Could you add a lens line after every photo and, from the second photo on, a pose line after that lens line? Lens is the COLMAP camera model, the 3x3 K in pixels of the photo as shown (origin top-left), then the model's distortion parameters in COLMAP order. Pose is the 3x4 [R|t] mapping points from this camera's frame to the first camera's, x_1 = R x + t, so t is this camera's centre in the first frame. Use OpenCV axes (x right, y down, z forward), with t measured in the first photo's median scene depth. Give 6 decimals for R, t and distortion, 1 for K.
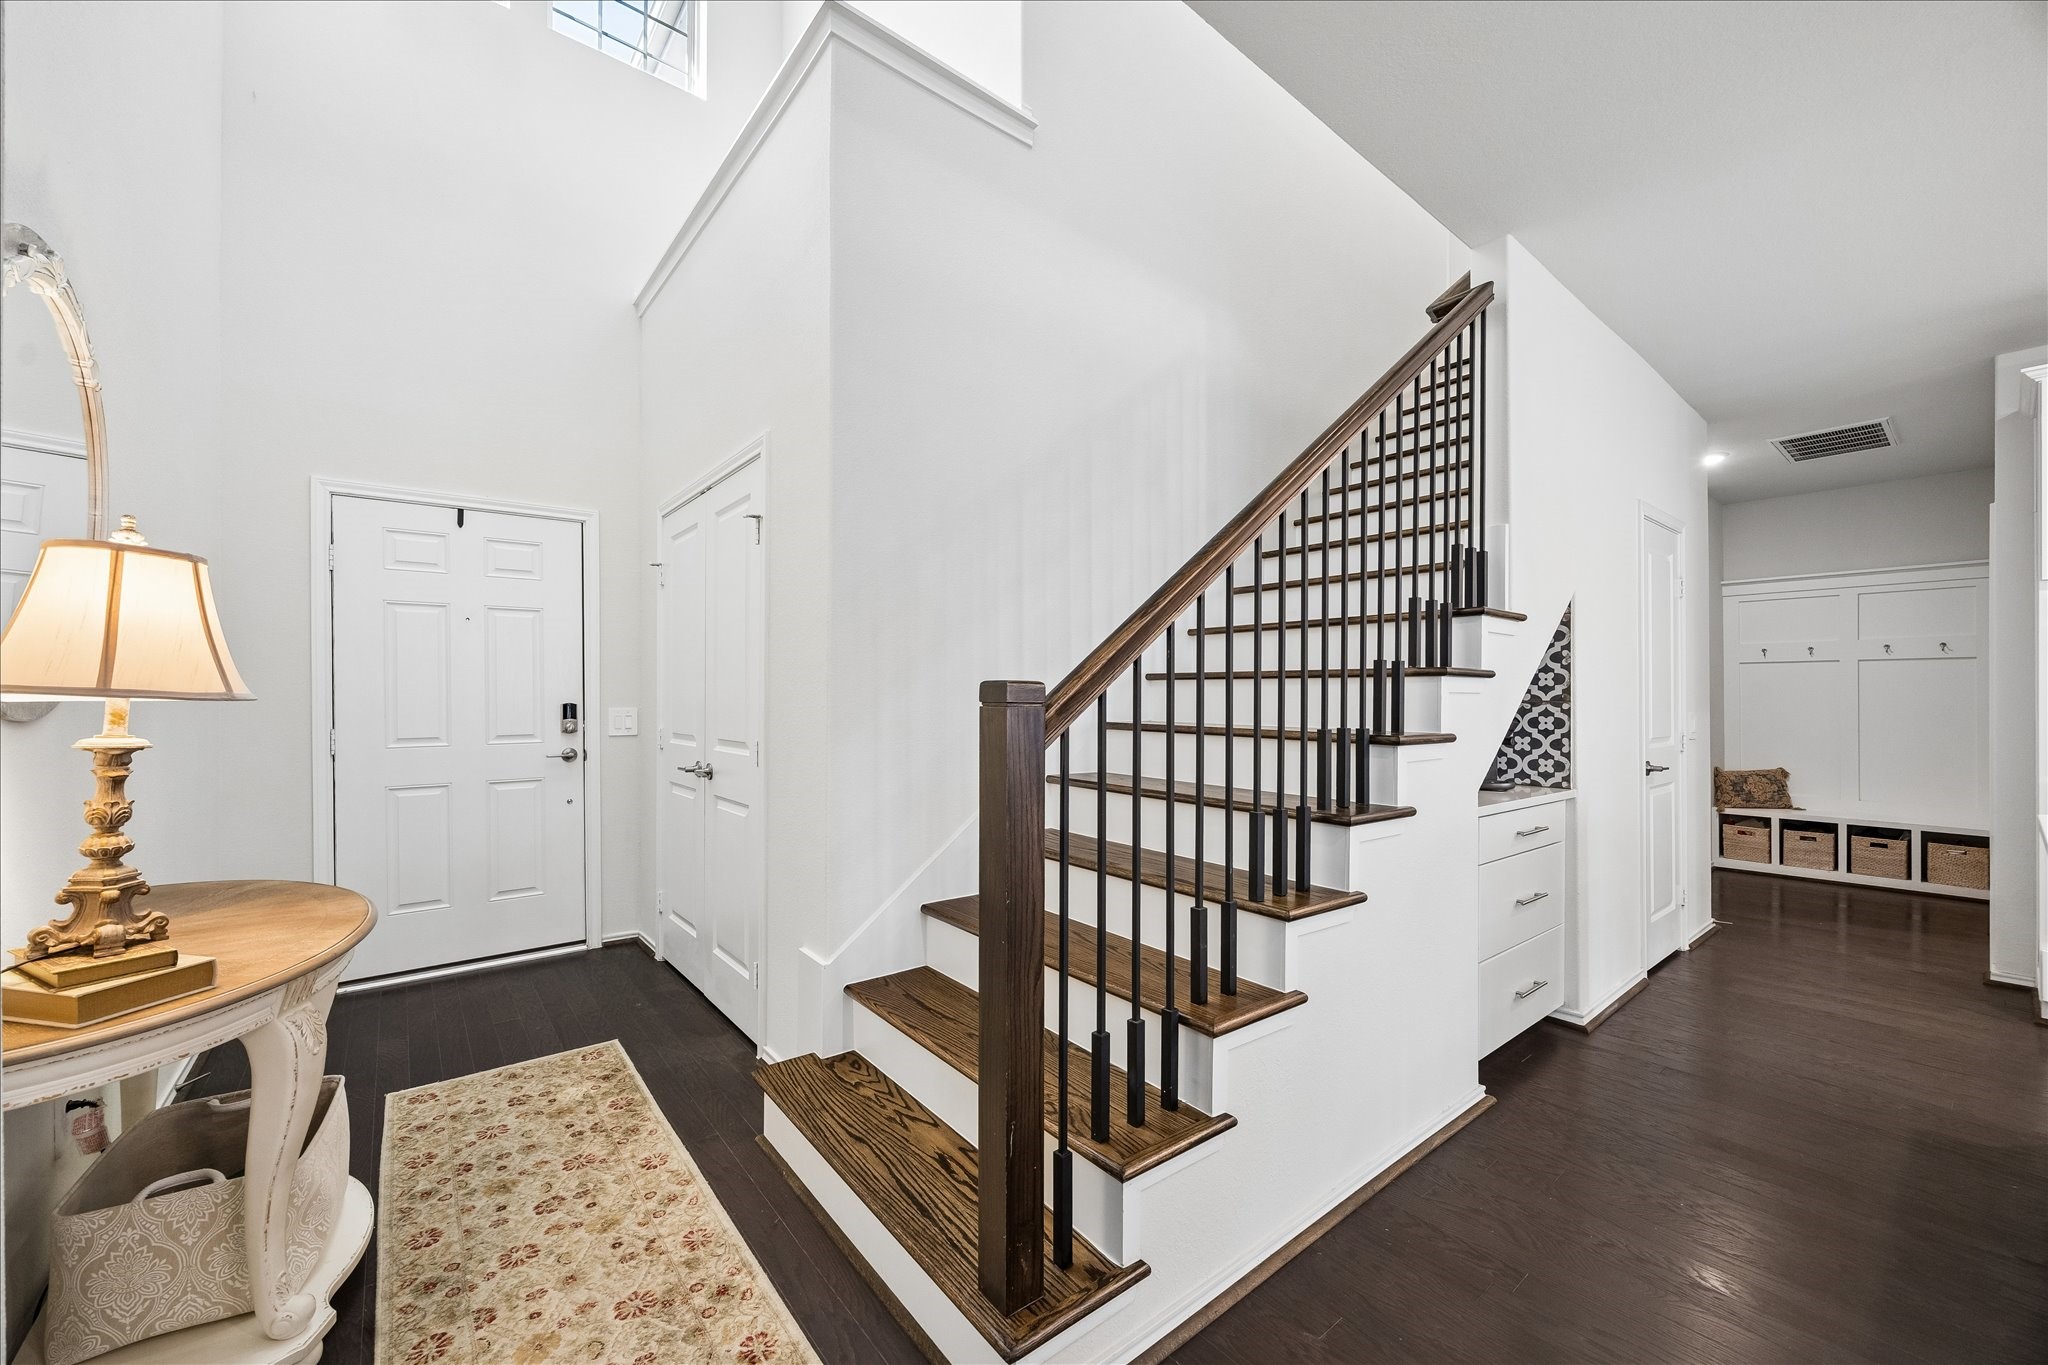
lens RADIAL K [[788.1, 0, 1020.2], [0, 788.1, 688.4], [0, 0, 1]] dist [-0.001480, -0.000270]
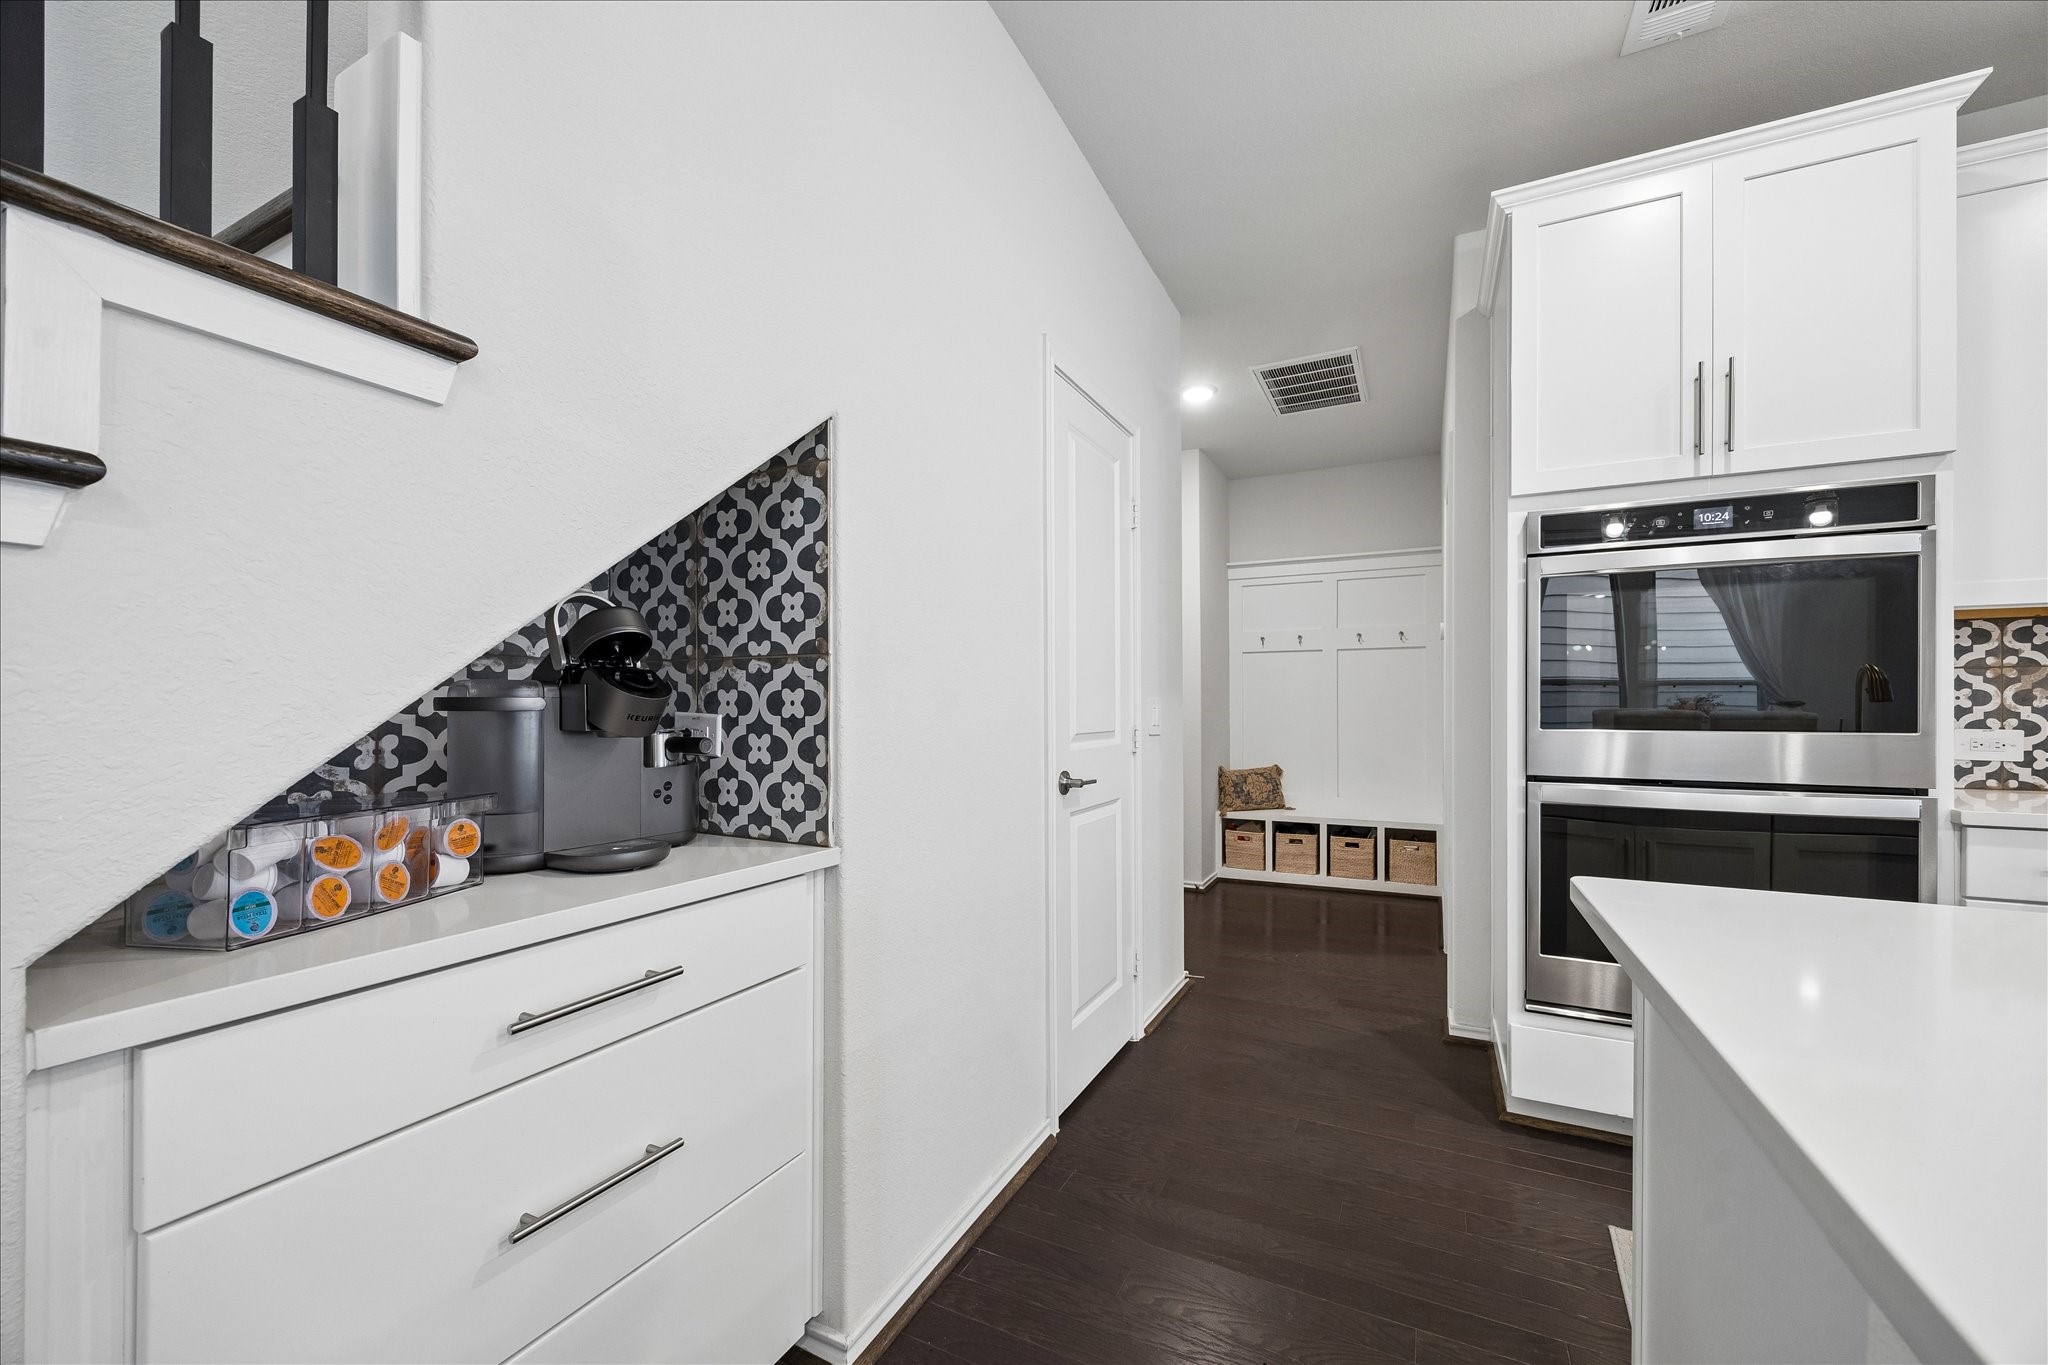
lens RADIAL K [[788.4, 0, 1032.3], [0, 788.4, 700.3], [0, 0, 1]] dist [-0.000397, 0.000156]
pose [[0.907607, -0.000726, 0.419821, 0.480175], [-0.001064, 0.999991, 0.004029, 0.032196], [-0.419820, -0.004103, 0.907598, 0.420280]]
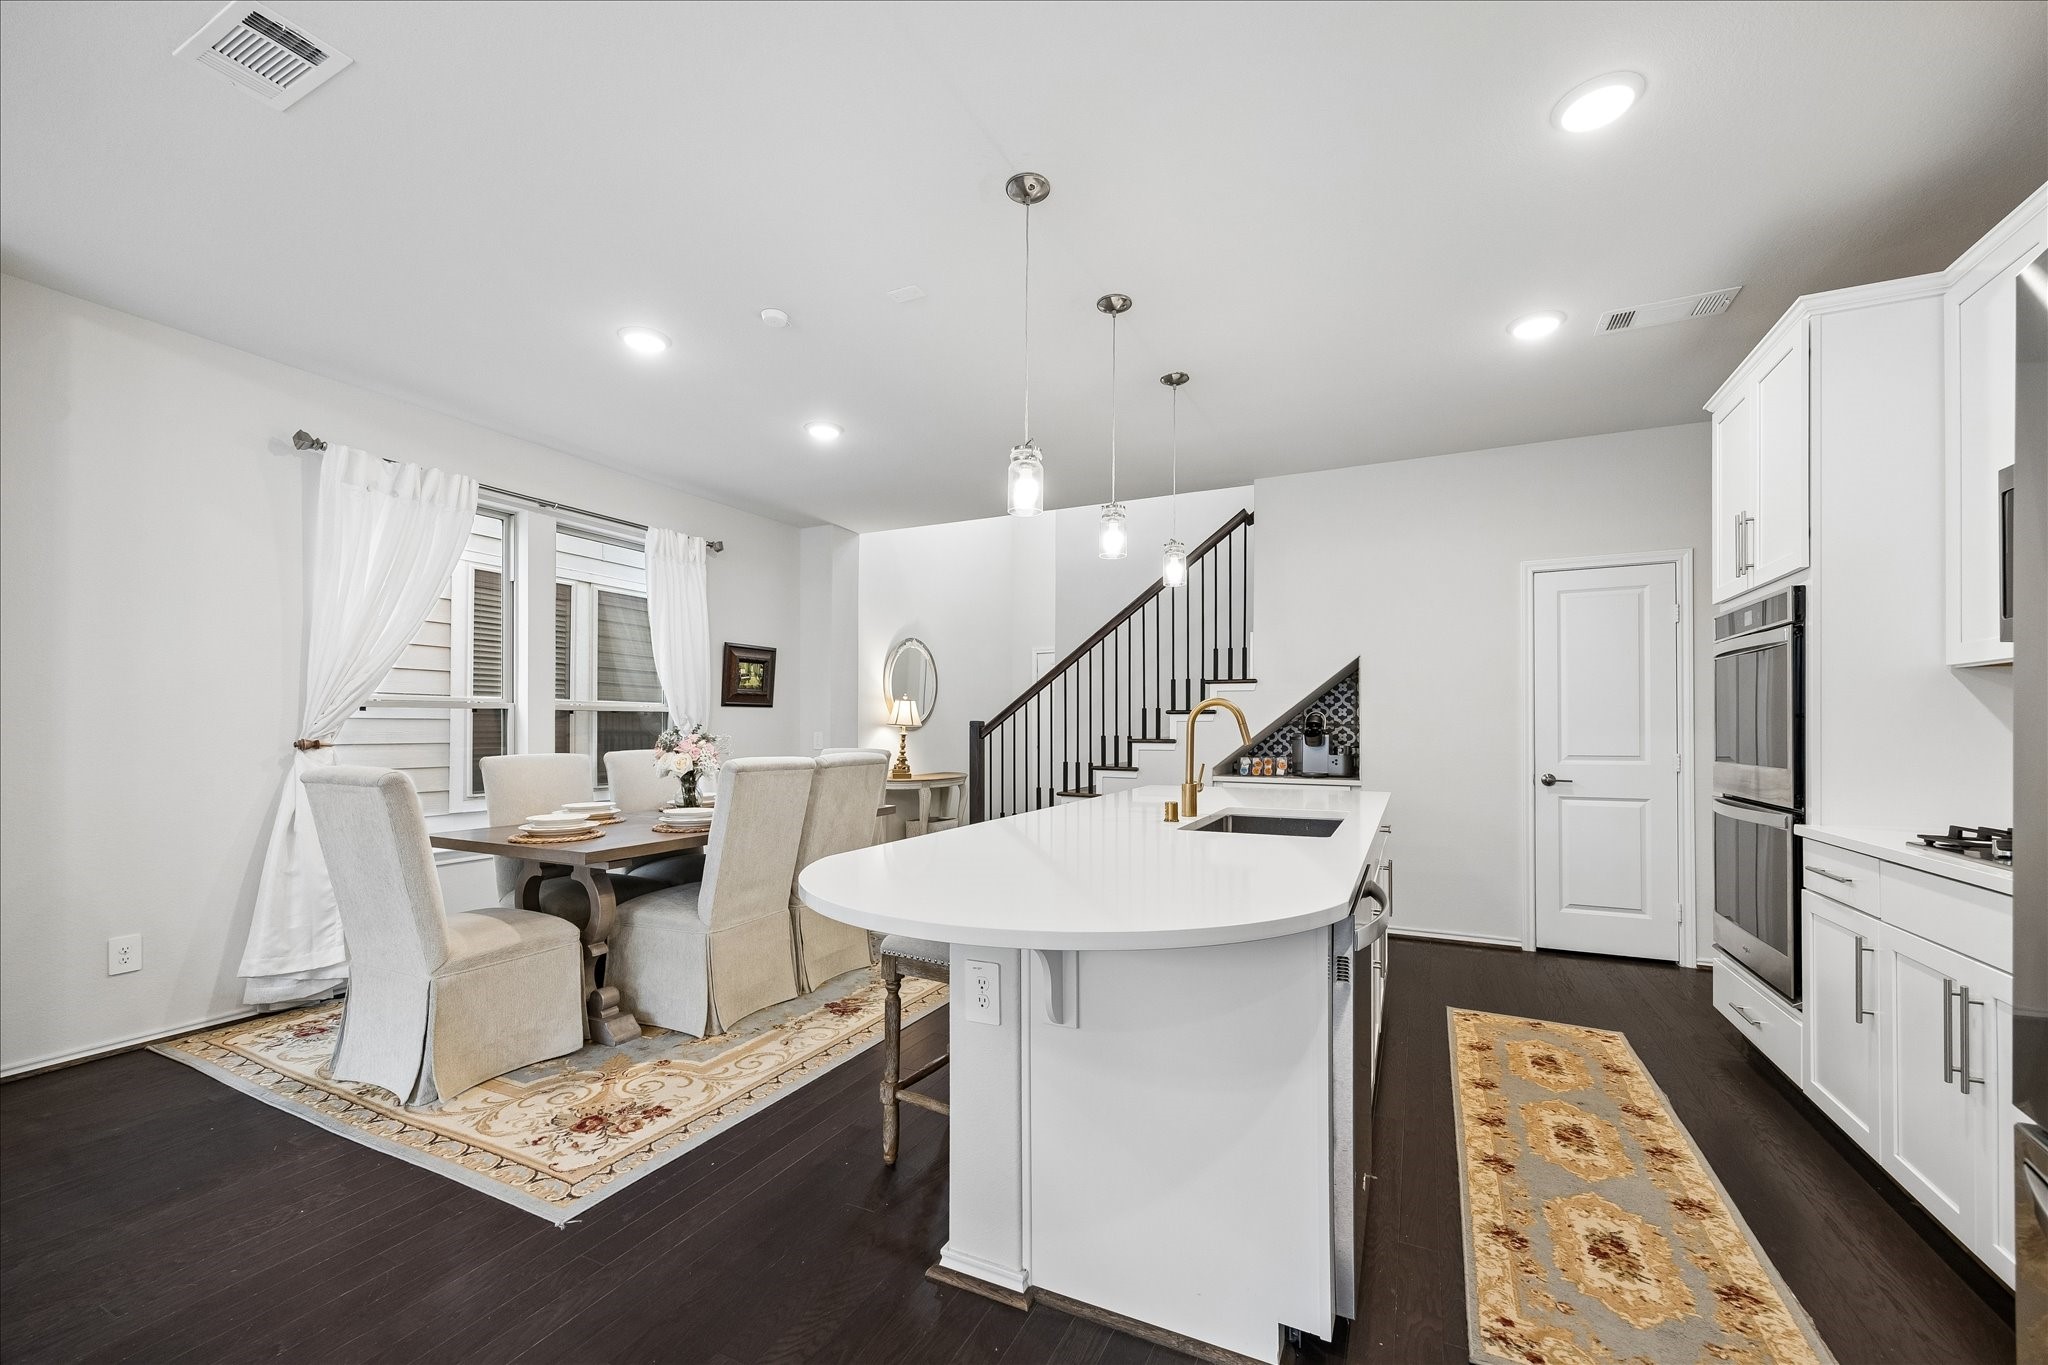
lens RADIAL K [[788.1, 0, 1020.2], [0, 788.1, 688.4], [0, 0, 1]] dist [-0.001480, -0.000270]
pose [[0.417848, -0.051802, -0.907039, 1.441961], [0.011910, 0.998600, -0.051545, 0.013202], [0.908439, 0.010735, 0.417880, -0.213338]]
